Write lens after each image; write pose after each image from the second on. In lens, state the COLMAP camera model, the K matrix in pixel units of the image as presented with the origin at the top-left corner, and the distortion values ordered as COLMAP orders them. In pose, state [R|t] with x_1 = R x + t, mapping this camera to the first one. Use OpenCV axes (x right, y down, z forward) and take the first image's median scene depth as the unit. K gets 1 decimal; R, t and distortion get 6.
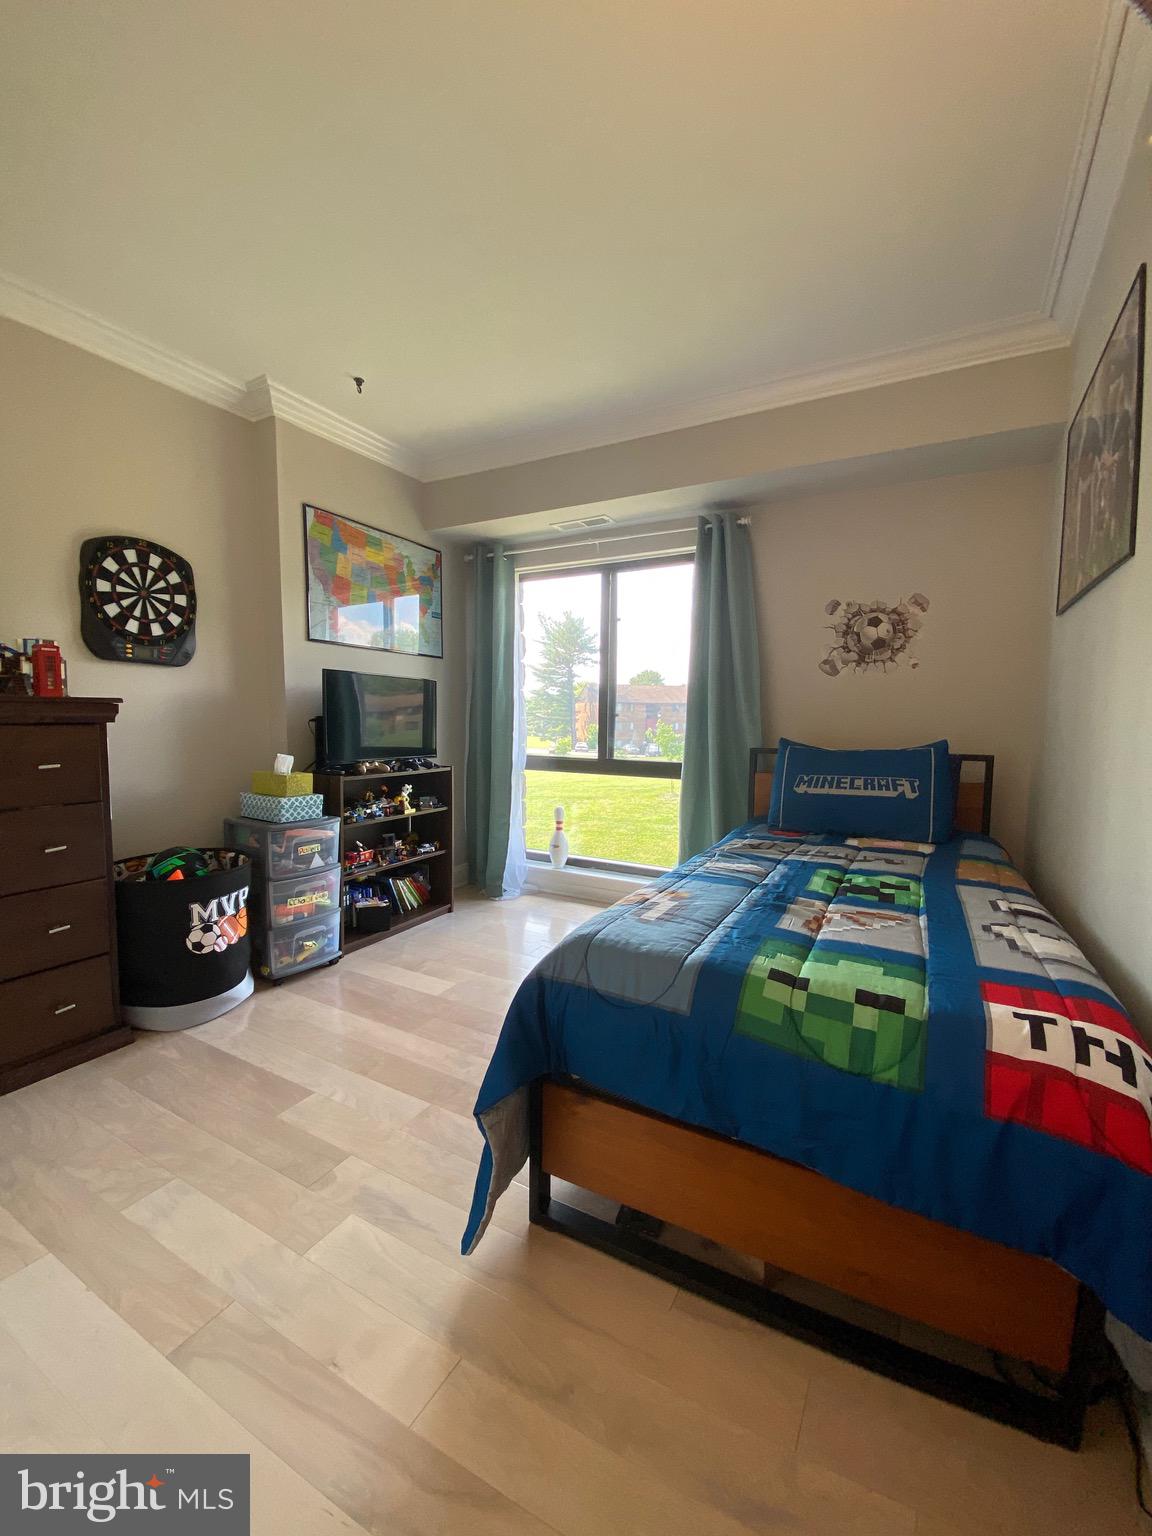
lens RADIAL K [[616.6, 0, 575.8], [0, 616.6, 777.2], [0, 0, 1]] dist [0.001495, -0.015088]
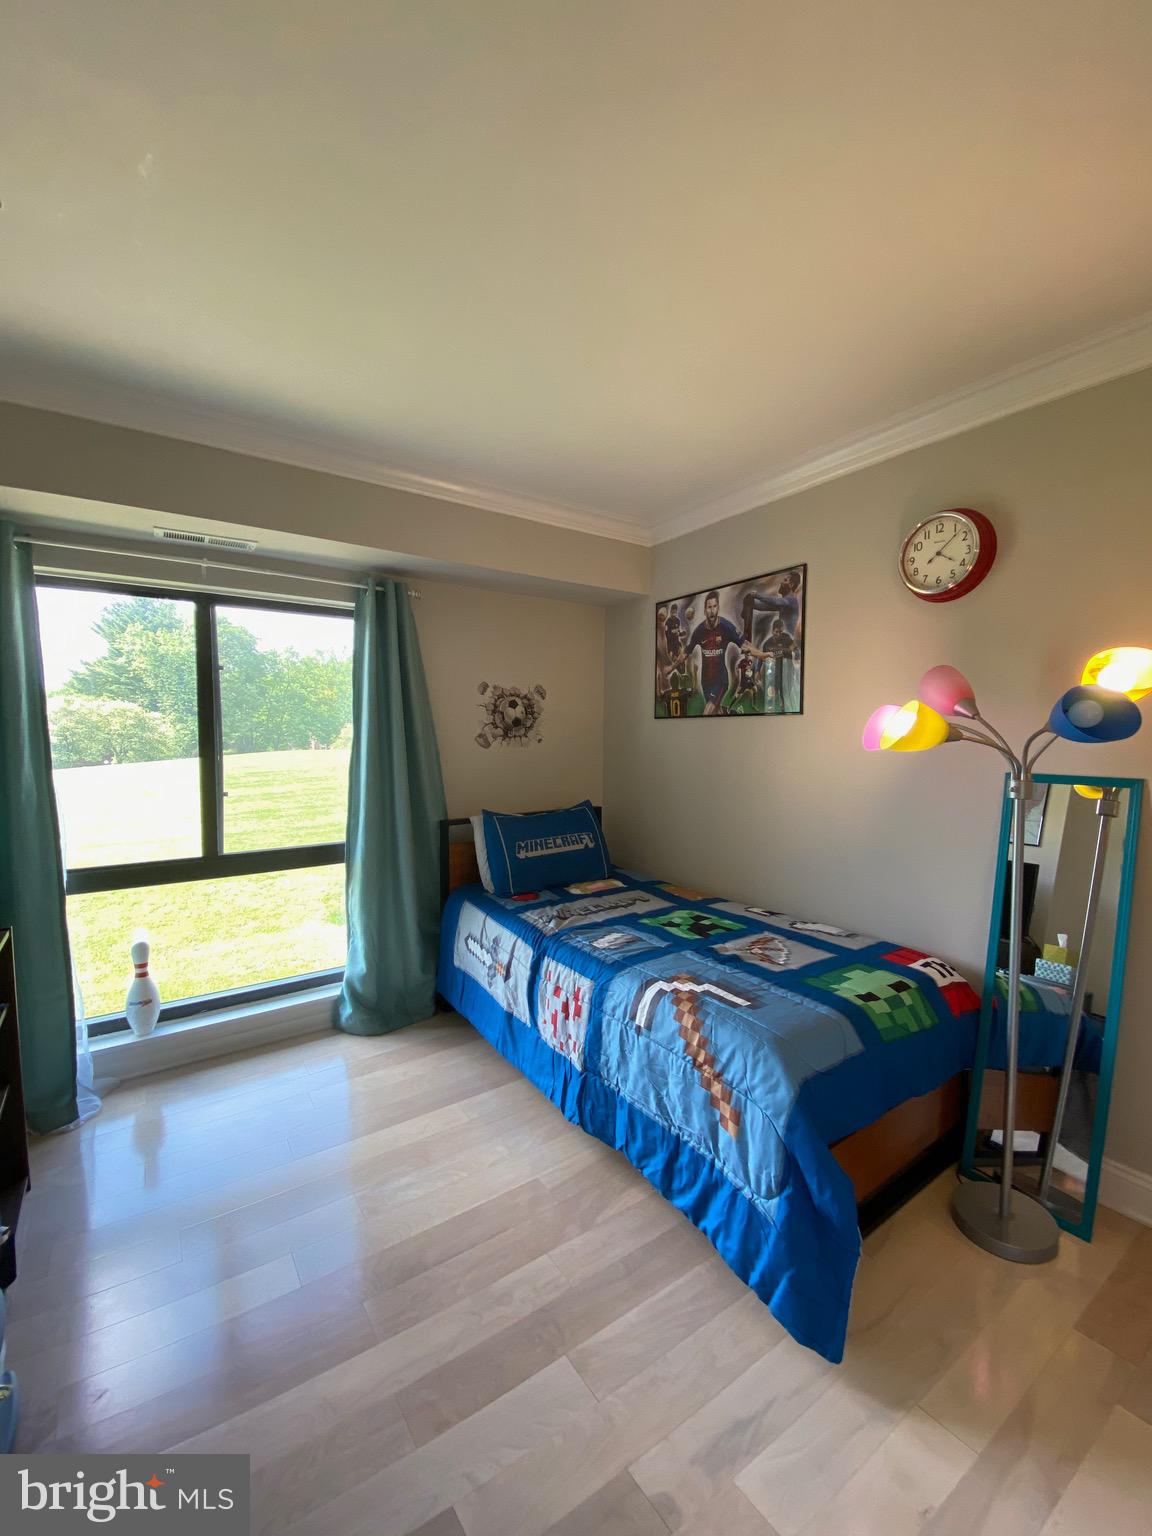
lens RADIAL K [[613.3, 0, 577.3], [0, 613.3, 765.2], [0, 0, 1]] dist [0.034797, -0.030714]
pose [[0.433892, -0.060690, 0.898918, -0.652941], [0.091289, 0.995555, 0.023151, -0.177304], [-0.896328, 0.072016, 0.437504, 0.438795]]
